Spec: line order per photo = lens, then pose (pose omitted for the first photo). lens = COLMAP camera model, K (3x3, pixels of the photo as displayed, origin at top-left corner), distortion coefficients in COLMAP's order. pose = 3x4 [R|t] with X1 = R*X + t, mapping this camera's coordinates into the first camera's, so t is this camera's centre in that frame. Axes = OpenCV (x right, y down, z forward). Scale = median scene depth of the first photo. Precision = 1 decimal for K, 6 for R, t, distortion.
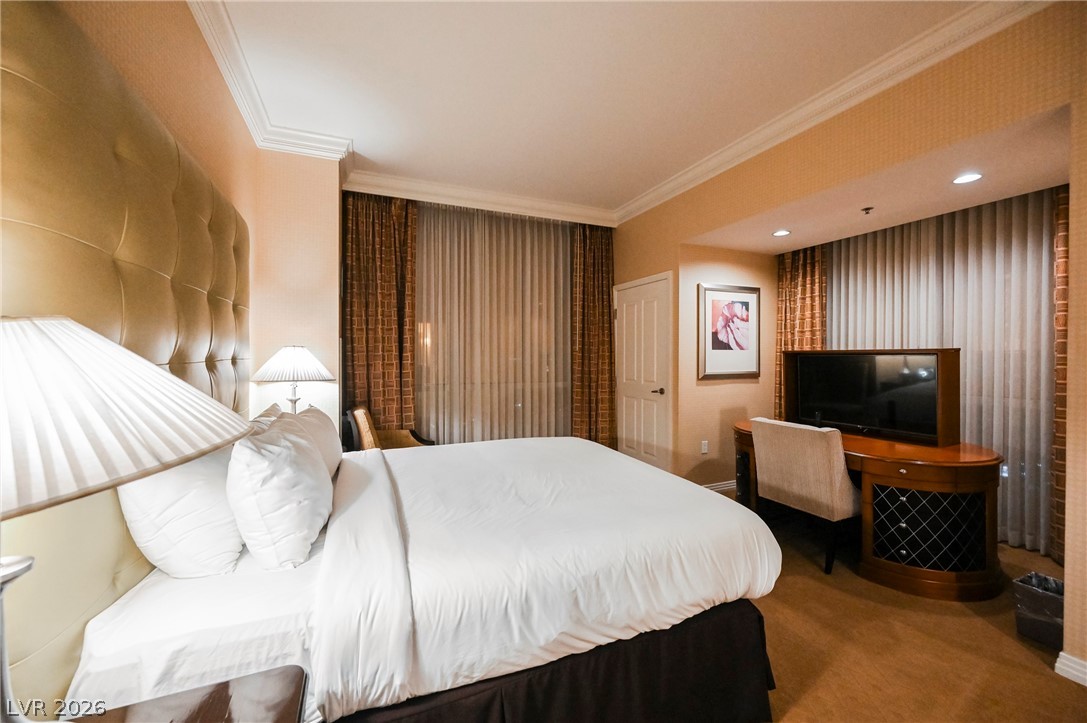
lens RADIAL K [[422.7, 0, 539.7], [0, 422.7, 363.4], [0, 0, 1]] dist [-0.003773, -0.000714]
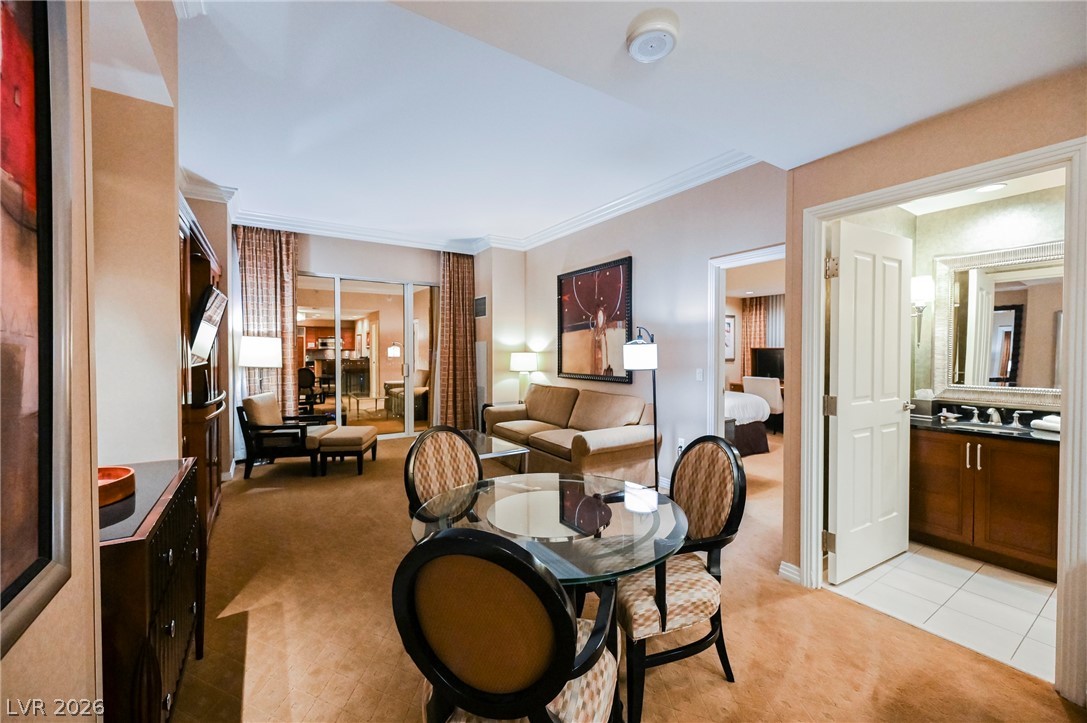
lens RADIAL K [[422.7, 0, 546.5], [0, 422.7, 354.9], [0, 0, 1]] dist [-0.003773, -0.000714]
pose [[0.984571, -0.002583, 0.174965, -0.697517], [0.003755, 0.999973, -0.006366, 0.013454], [-0.174944, 0.006924, 0.984554, -0.790650]]
